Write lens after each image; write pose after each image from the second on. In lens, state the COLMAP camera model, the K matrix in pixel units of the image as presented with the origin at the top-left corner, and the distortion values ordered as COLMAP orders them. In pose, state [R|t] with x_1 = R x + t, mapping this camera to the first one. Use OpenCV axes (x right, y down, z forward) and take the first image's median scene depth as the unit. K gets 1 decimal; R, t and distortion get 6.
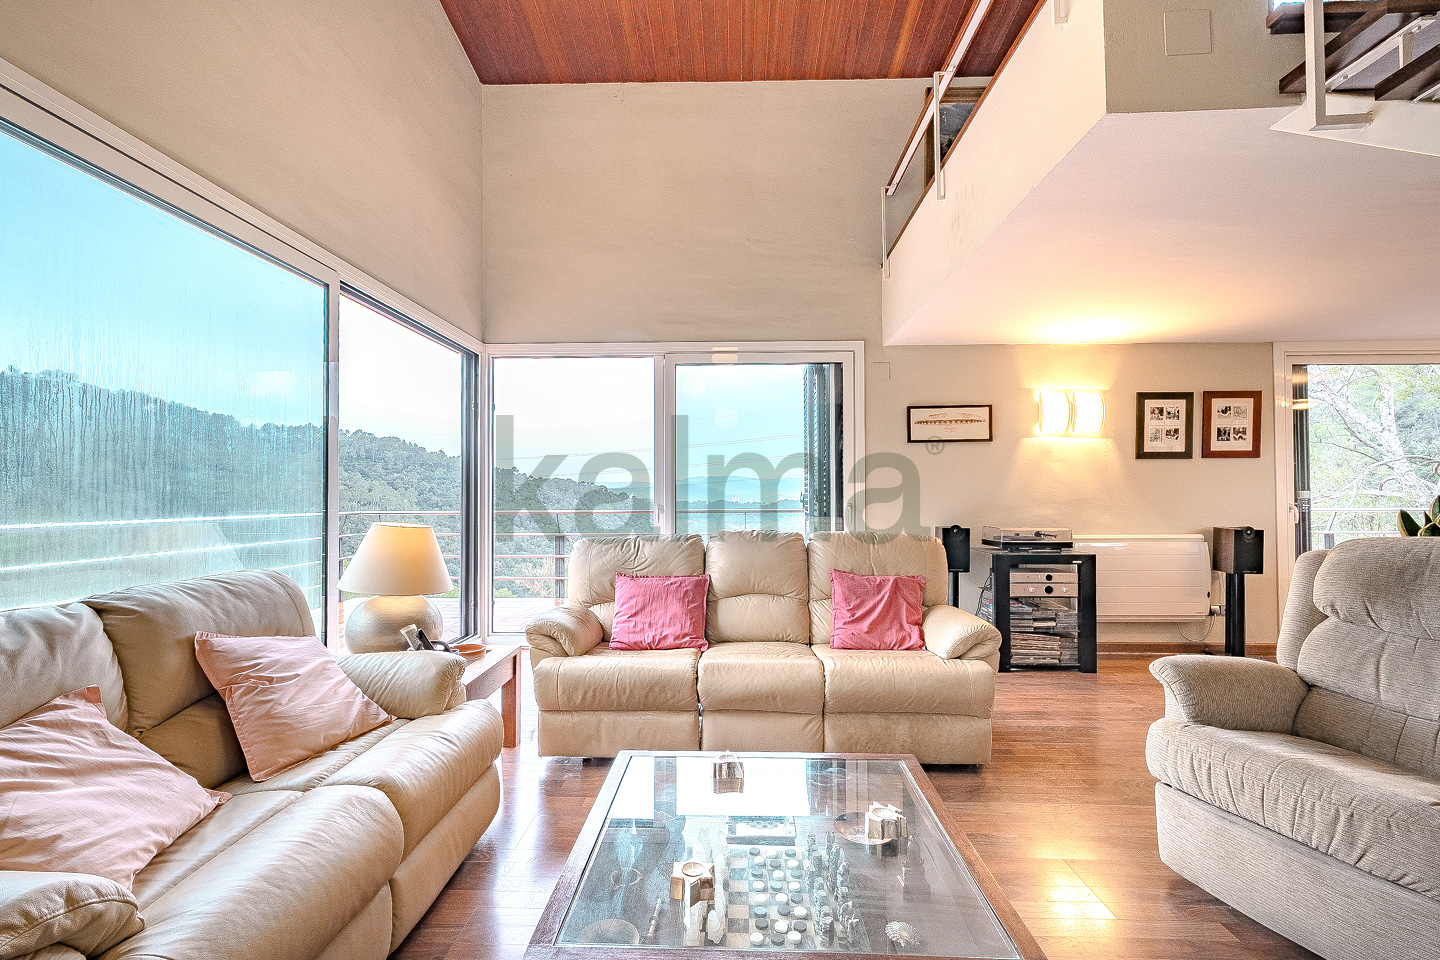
lens RADIAL K [[634.7, 0, 717.5], [0, 634.7, 482.8], [0, 0, 1]] dist [-0.000287, 0.000048]
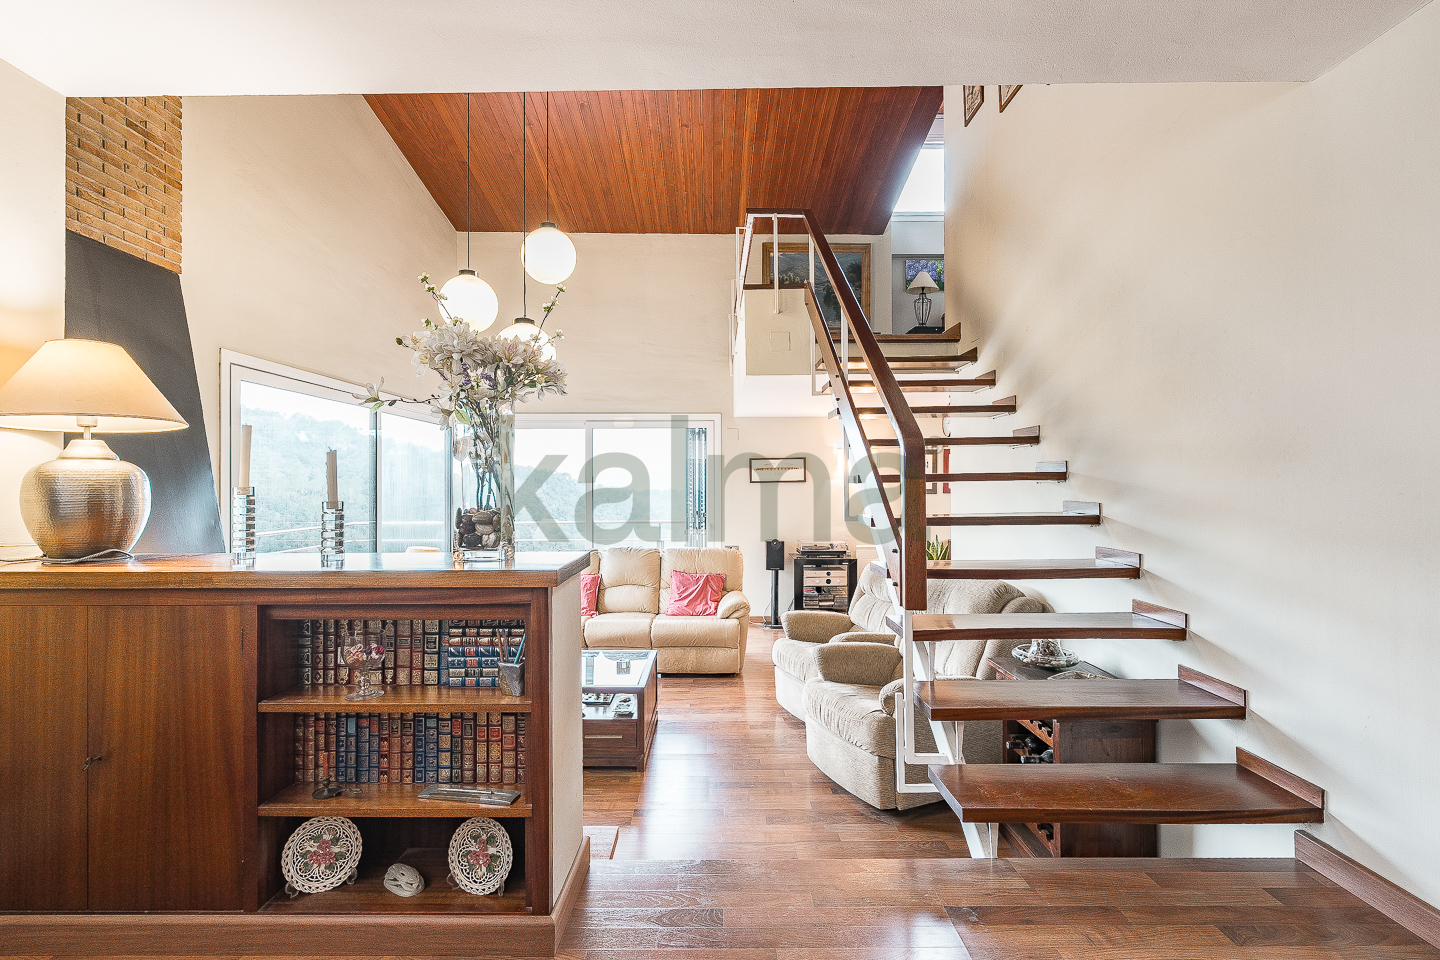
lens RADIAL K [[689.1, 0, 716.8], [0, 689.1, 476.9], [0, 0, 1]] dist [-0.000888, -0.000034]
pose [[0.999530, -0.003162, 0.030485, 0.184998], [0.002839, 0.999940, 0.010622, -0.101088], [-0.030517, -0.010531, 0.999479, -0.643081]]
